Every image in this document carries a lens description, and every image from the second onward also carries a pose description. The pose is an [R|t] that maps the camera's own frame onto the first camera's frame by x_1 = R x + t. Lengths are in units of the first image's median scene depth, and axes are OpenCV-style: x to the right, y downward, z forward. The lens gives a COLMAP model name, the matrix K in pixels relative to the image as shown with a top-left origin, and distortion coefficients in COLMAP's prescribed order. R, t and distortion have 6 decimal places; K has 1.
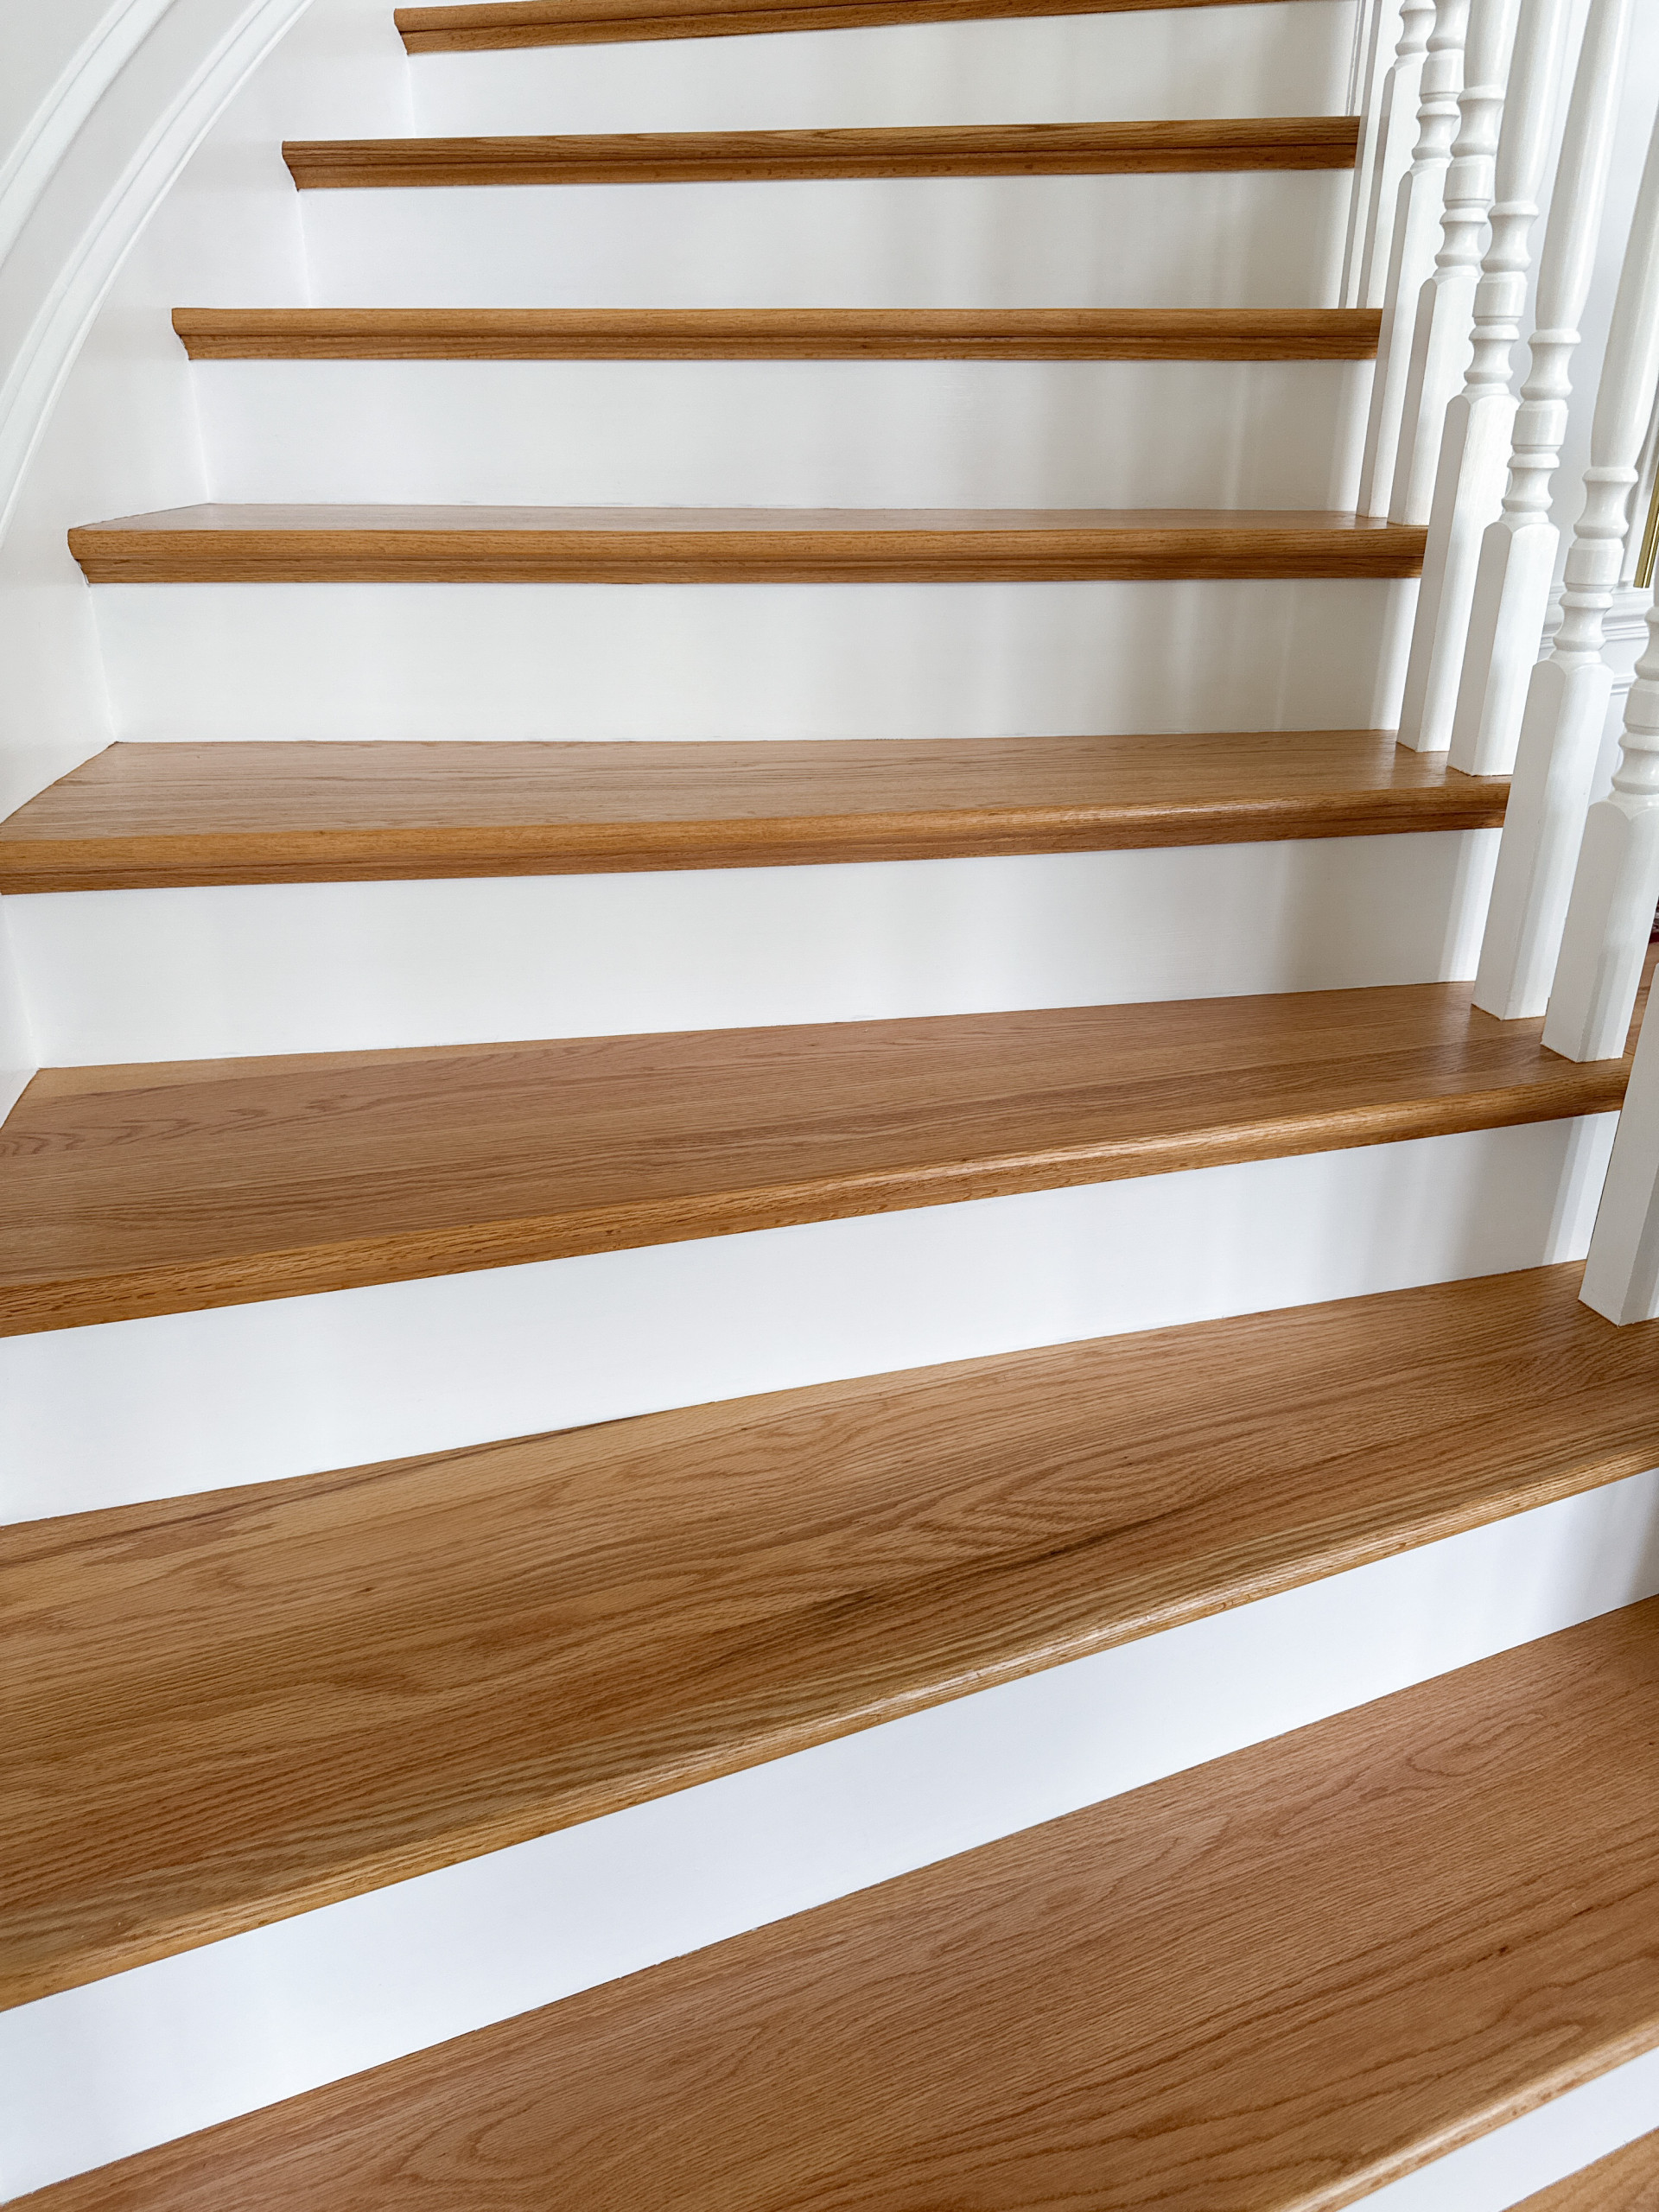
lens RADIAL K [[1575.3, 0, 829.1], [0, 1575.3, 1101.4], [0, 0, 1]] dist [0.015641, -0.019842]
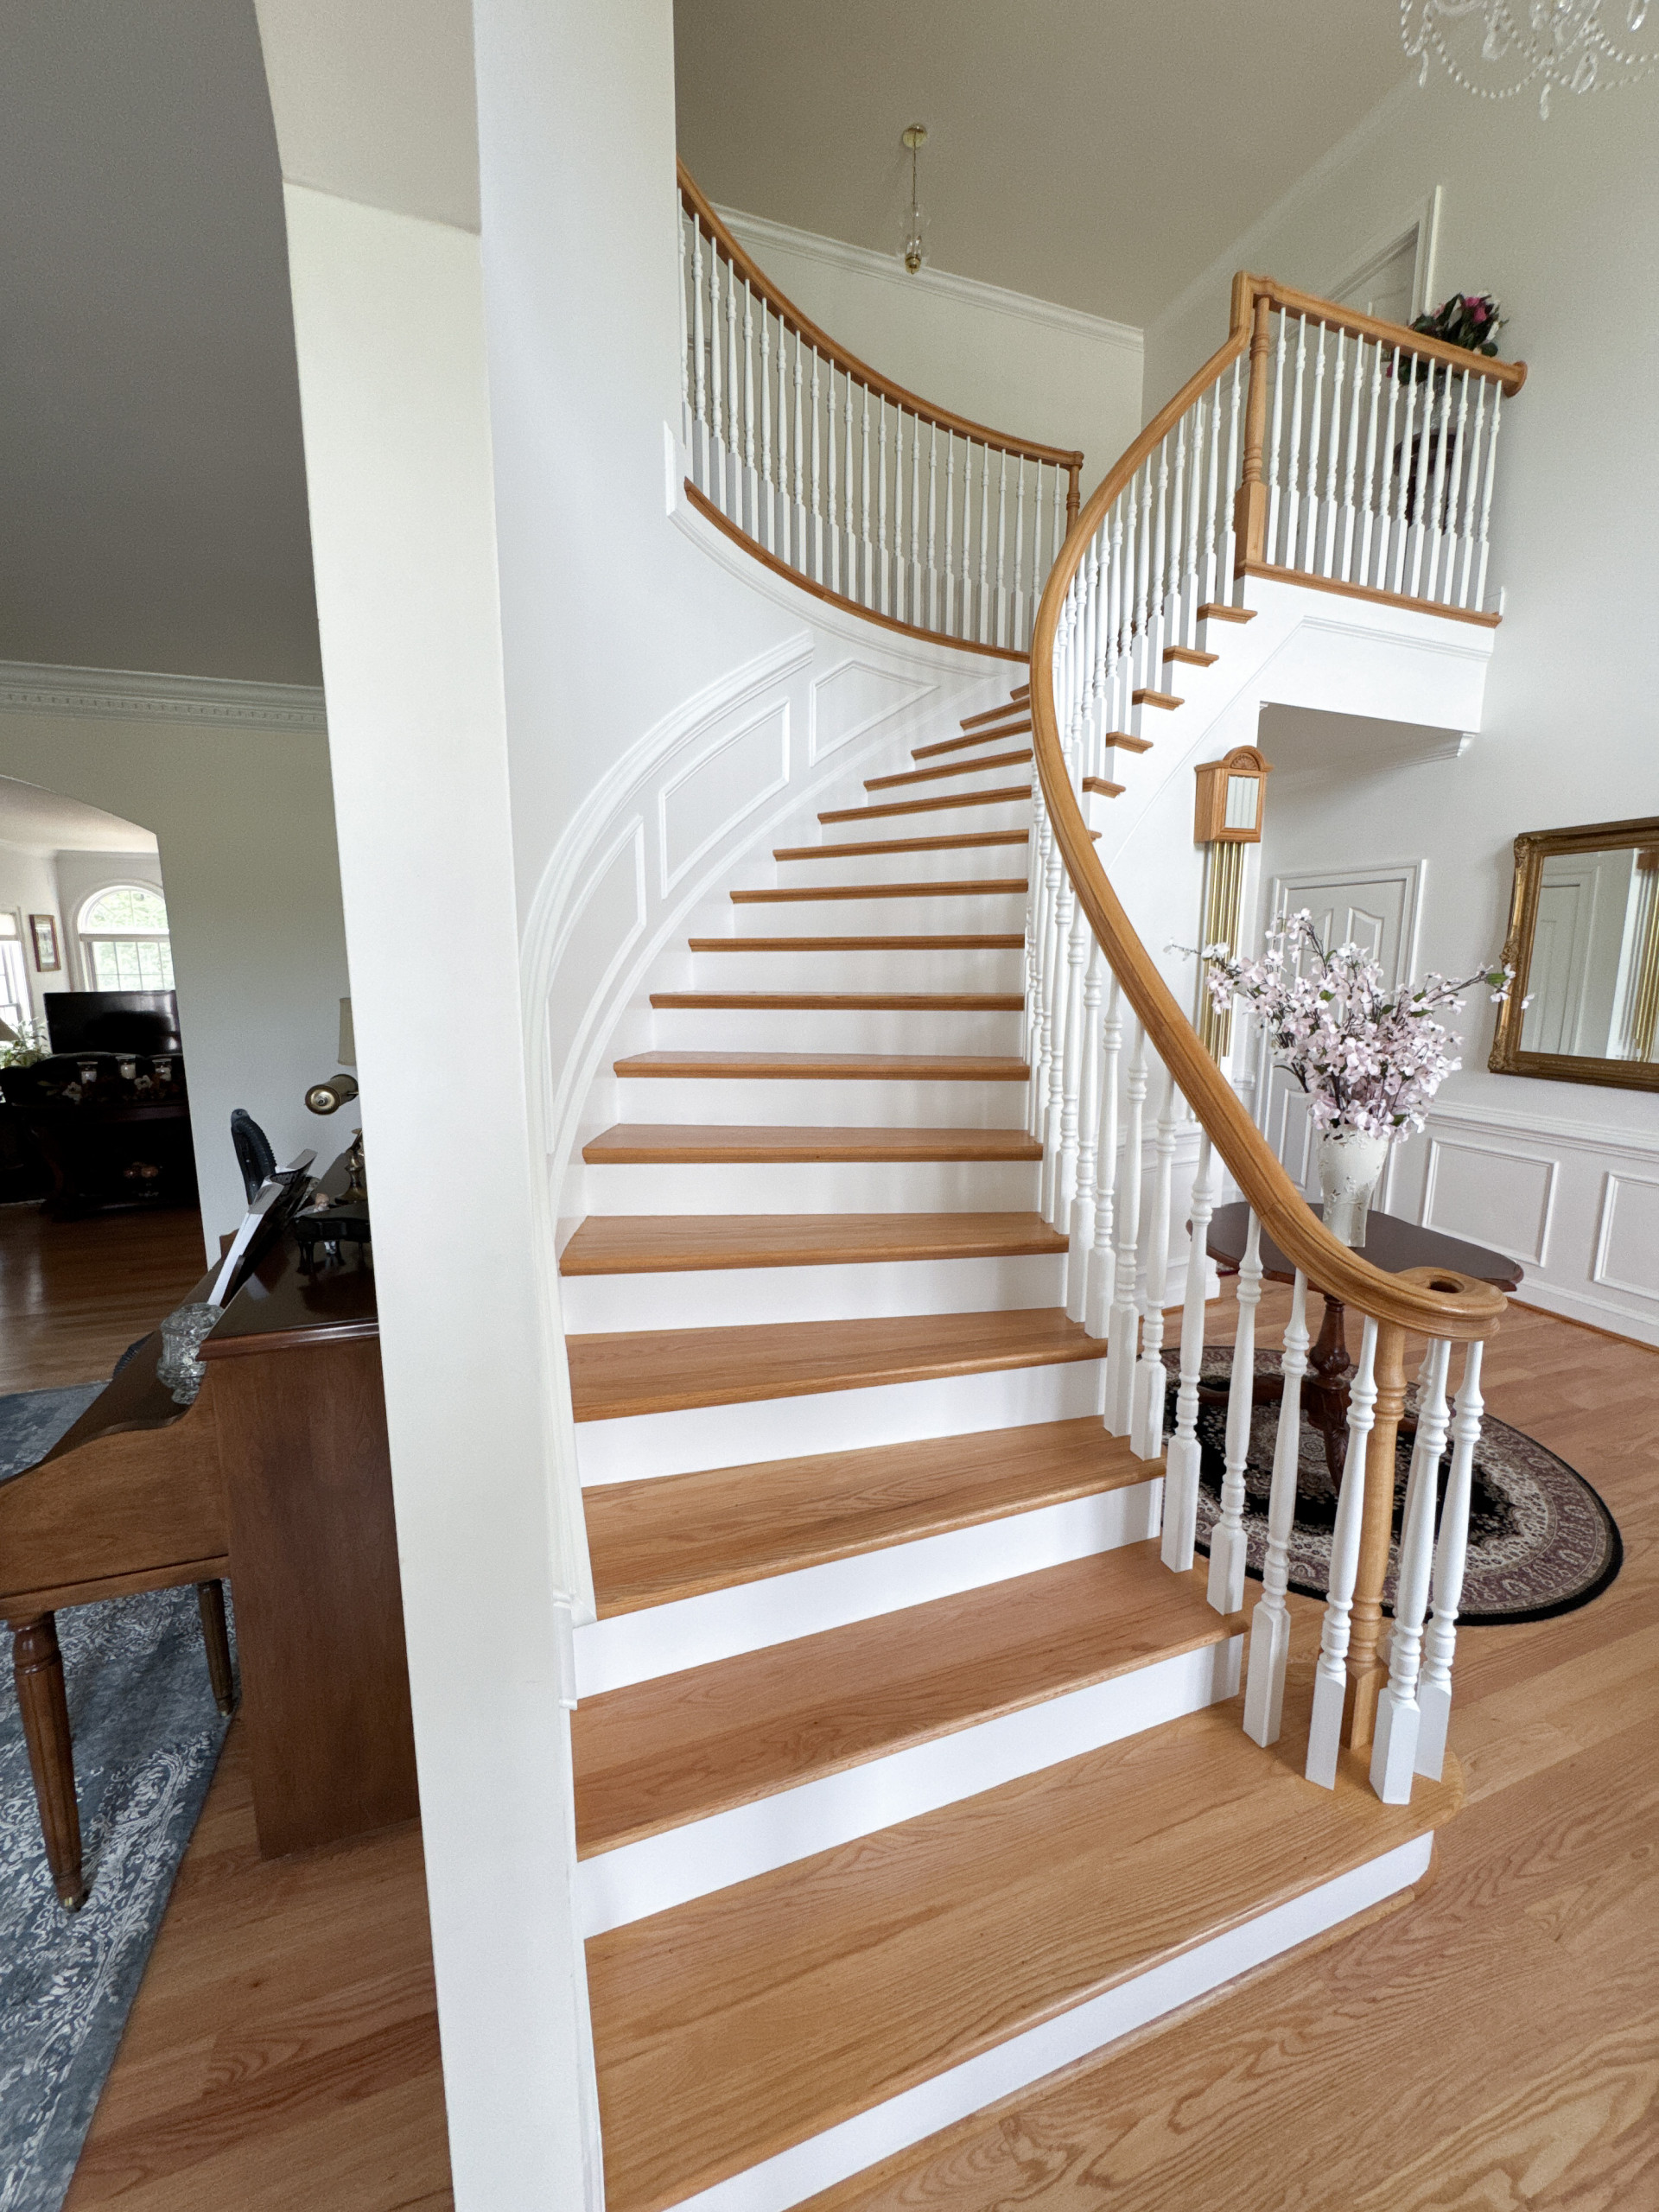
lens RADIAL K [[889.9, 0, 830.4], [0, 889.9, 1103.9], [0, 0, 1]] dist [-0.003399, 0.001222]
pose [[0.999255, 0.002550, -0.038518, 0.049179], [-0.012480, 0.965574, -0.259827, -0.010206], [0.036529, 0.260114, 0.964887, -0.587945]]
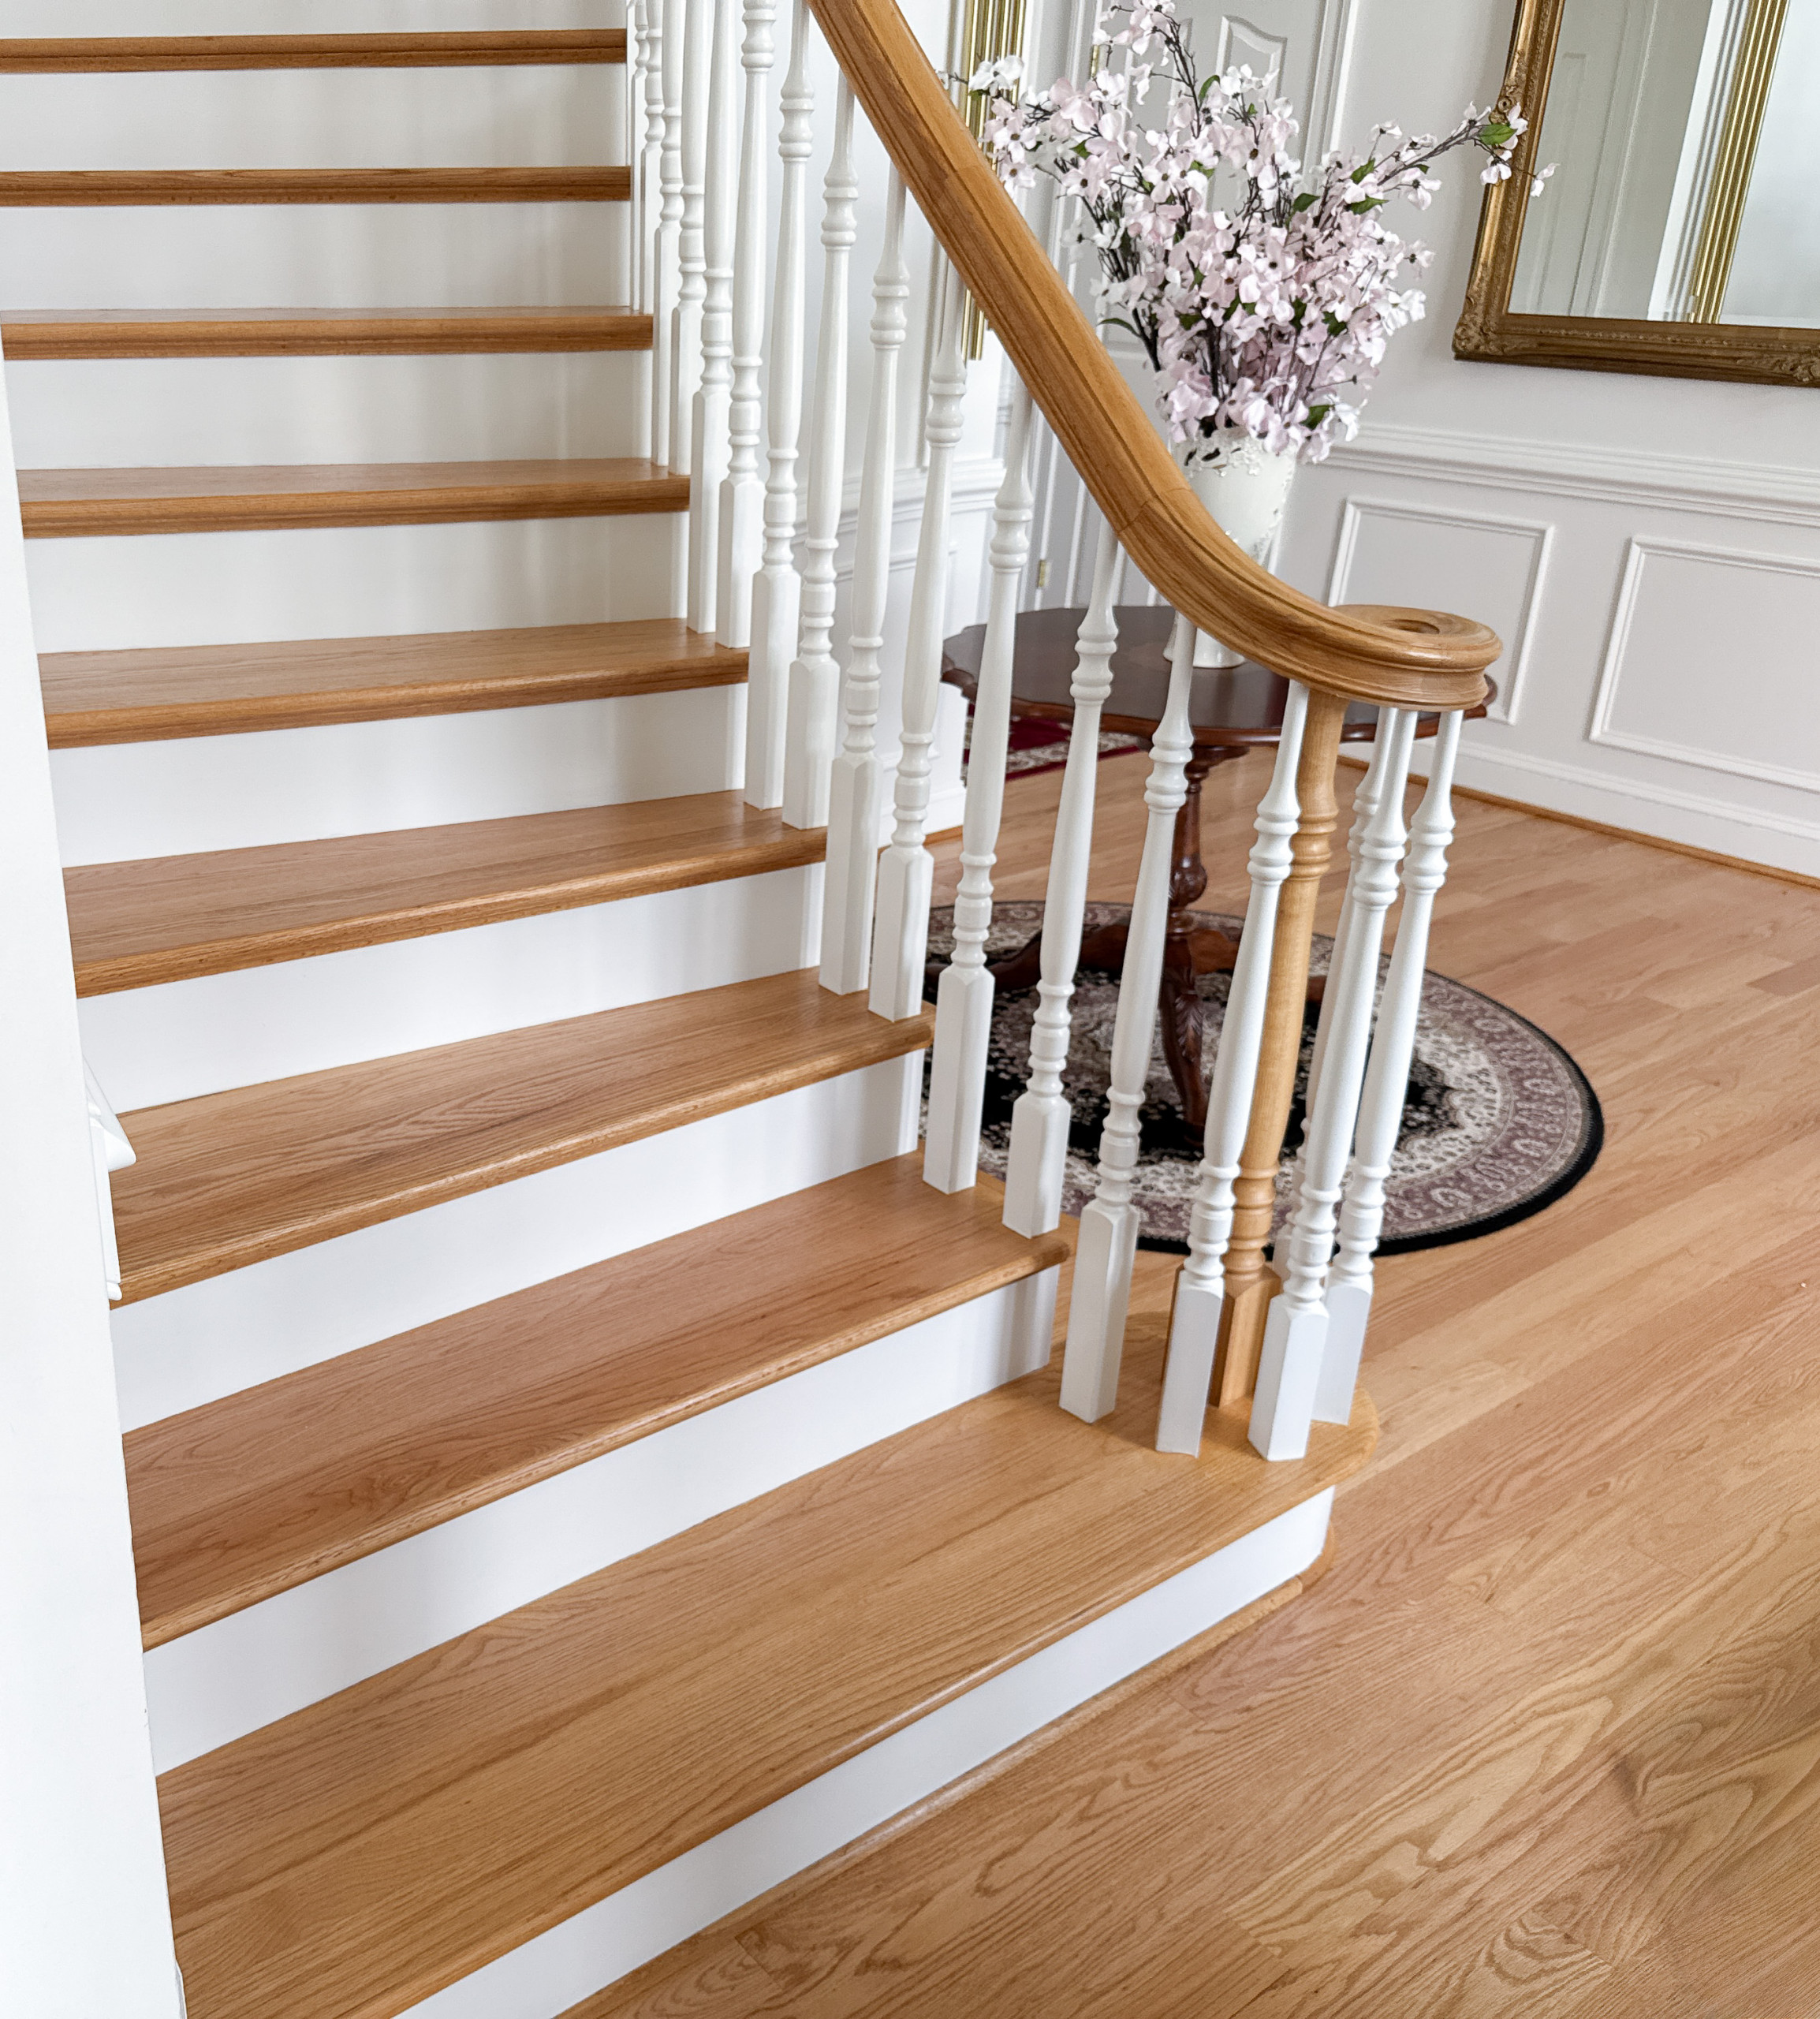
lens RADIAL K [[1929.9, 0, 559.4], [0, 1929.9, 1036.3], [0, 0, 1]] dist [-0.003222, 0.000000]
pose [[0.980488, -0.085152, 0.177182, -0.095048], [0.087139, 0.996190, -0.003452, 0.140781], [-0.176213, 0.018824, 0.984172, -0.689854]]
